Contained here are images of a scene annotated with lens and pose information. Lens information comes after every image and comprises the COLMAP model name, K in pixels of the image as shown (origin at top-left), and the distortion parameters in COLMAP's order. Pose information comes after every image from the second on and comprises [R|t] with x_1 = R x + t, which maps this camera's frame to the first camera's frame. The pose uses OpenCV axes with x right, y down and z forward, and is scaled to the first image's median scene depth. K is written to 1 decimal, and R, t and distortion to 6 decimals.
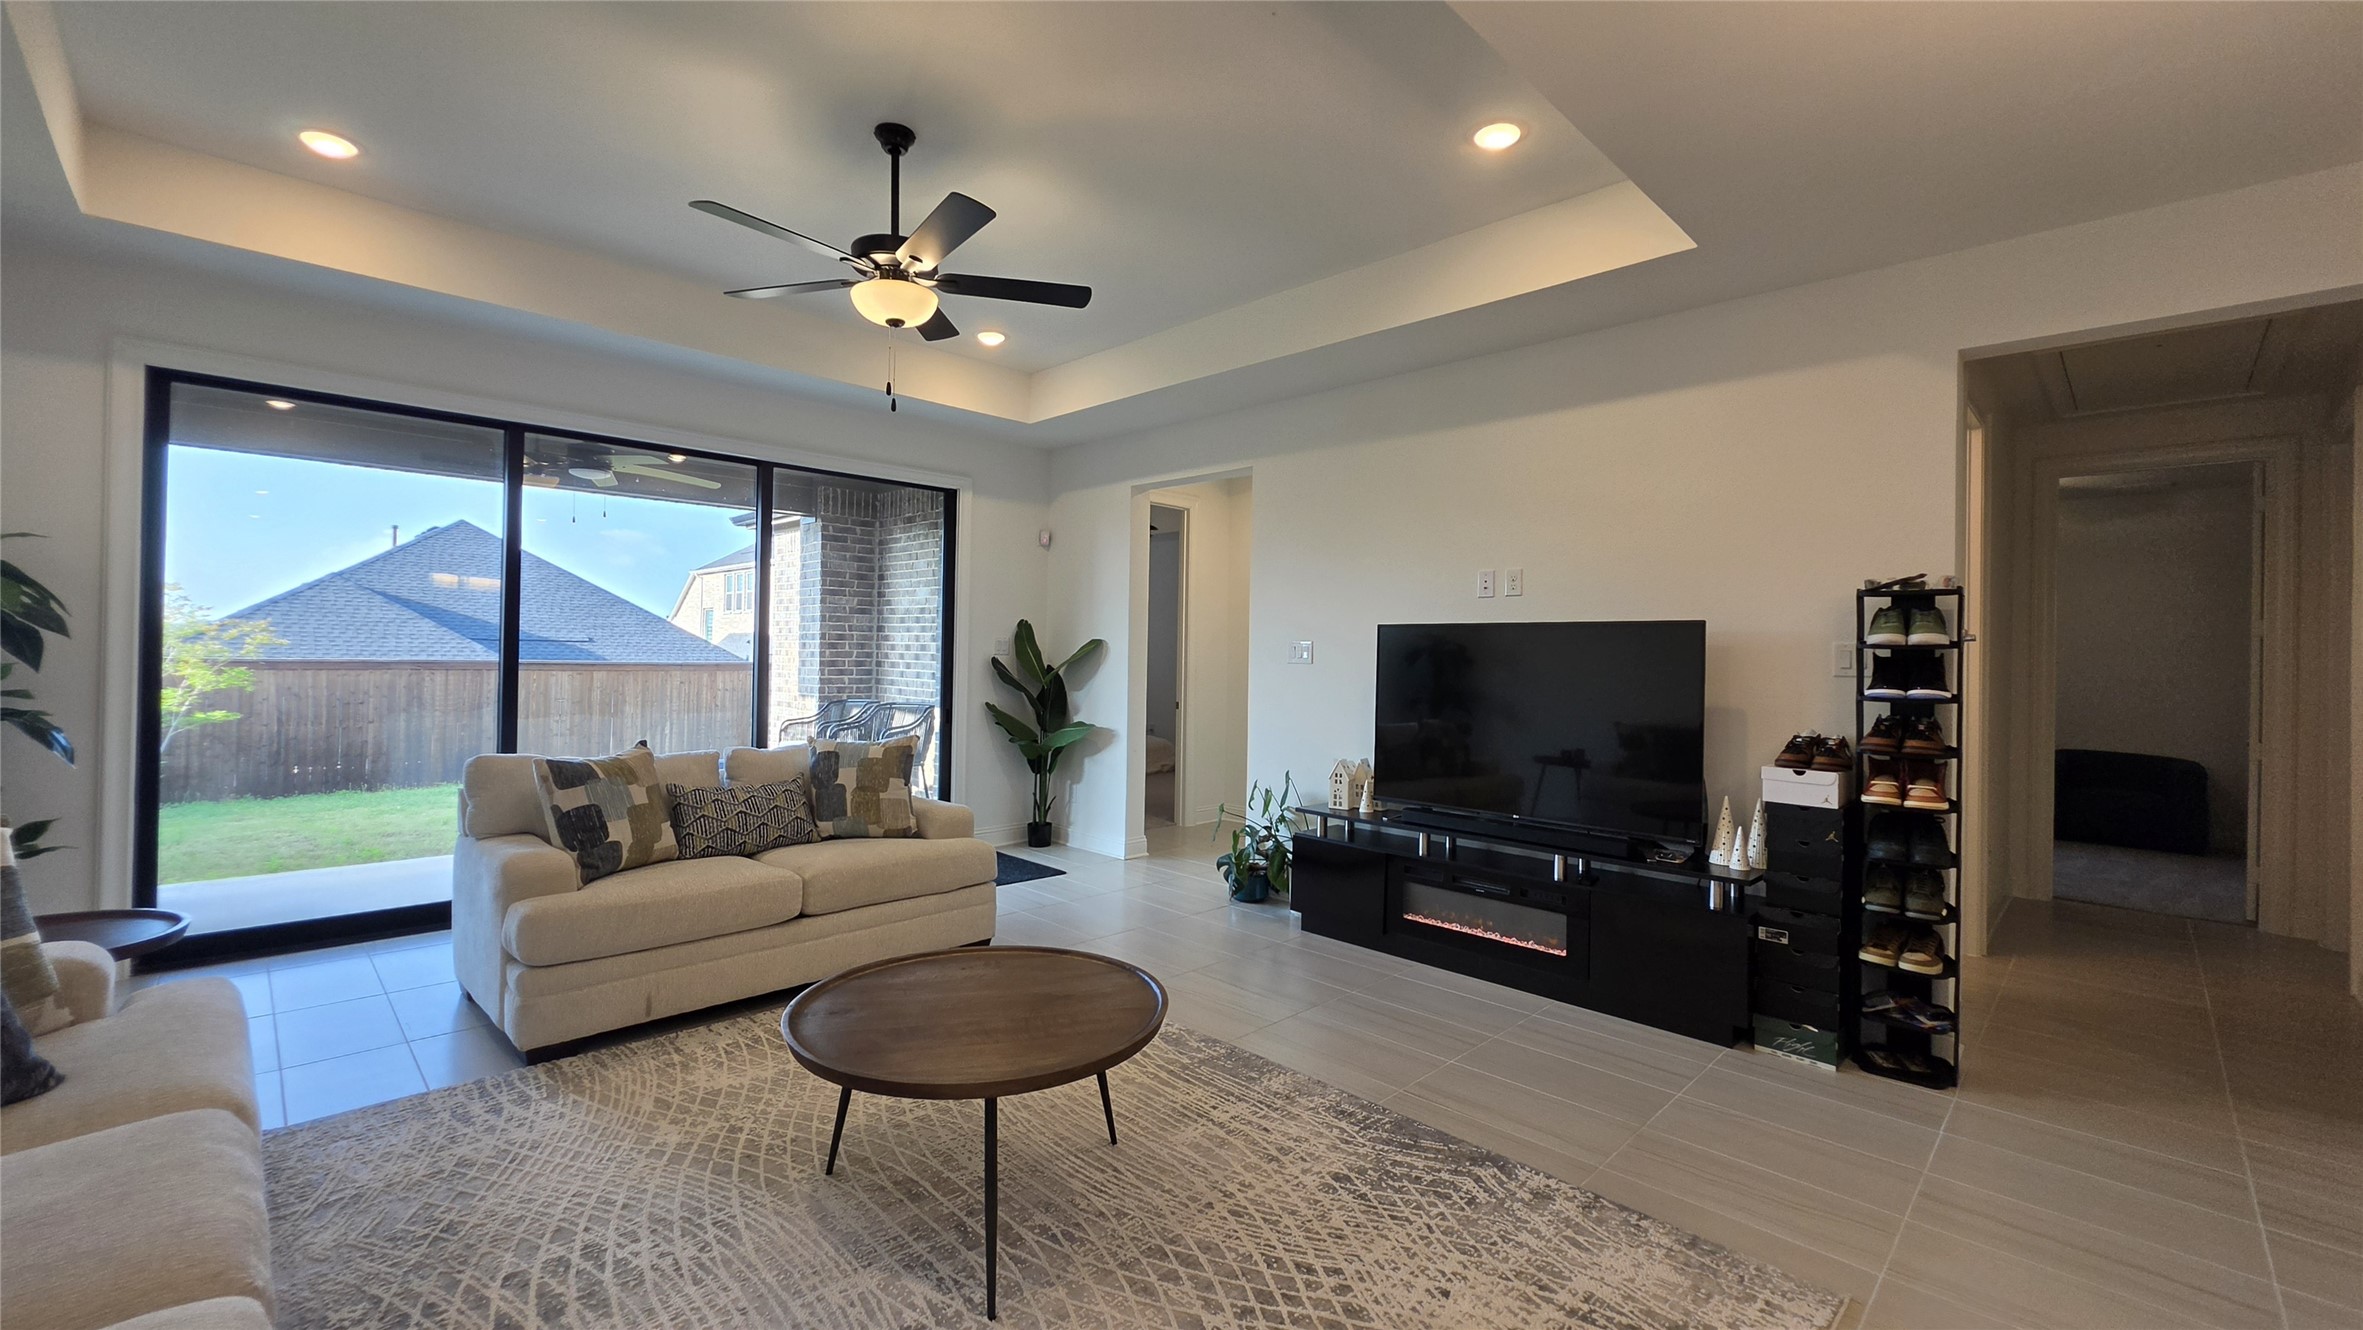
lens RADIAL K [[945.4, 0, 1184.1], [0, 945.4, 658.0], [0, 0, 1]] dist [0.002497, 0.000433]
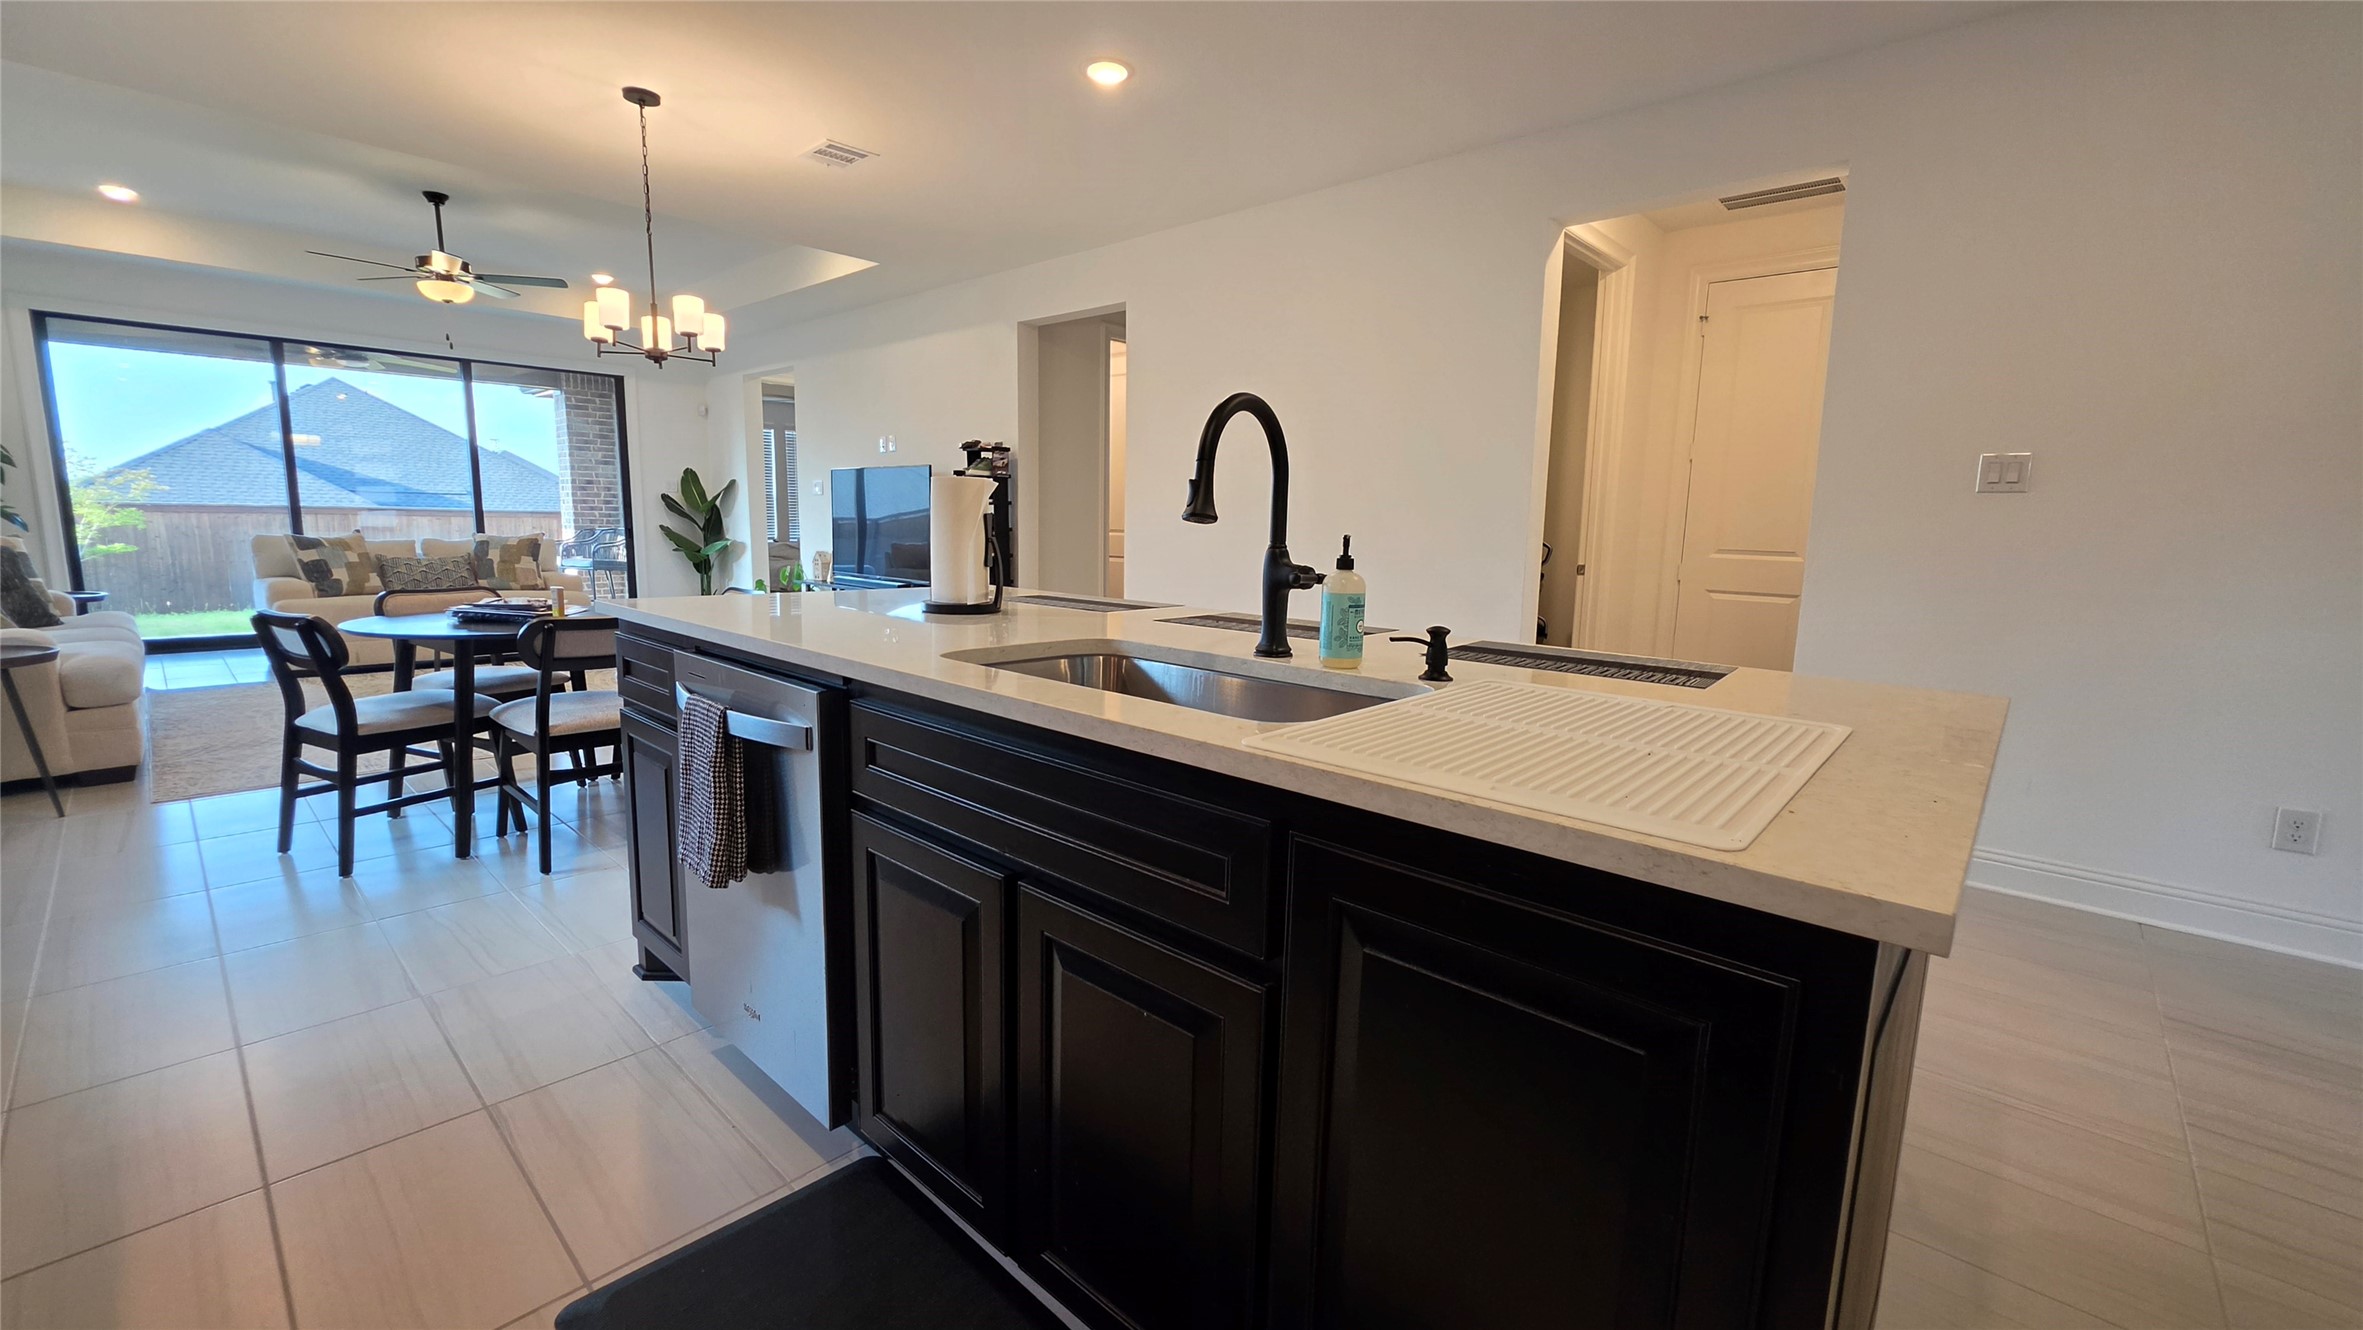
lens RADIAL K [[945.4, 0, 1190.7], [0, 945.4, 661.2], [0, 0, 1]] dist [0.002497, 0.000433]
pose [[0.998901, -0.005653, 0.046520, 0.546723], [-0.001273, 0.989057, 0.147531, 0.038925], [-0.046845, -0.147428, 0.987963, -0.528570]]
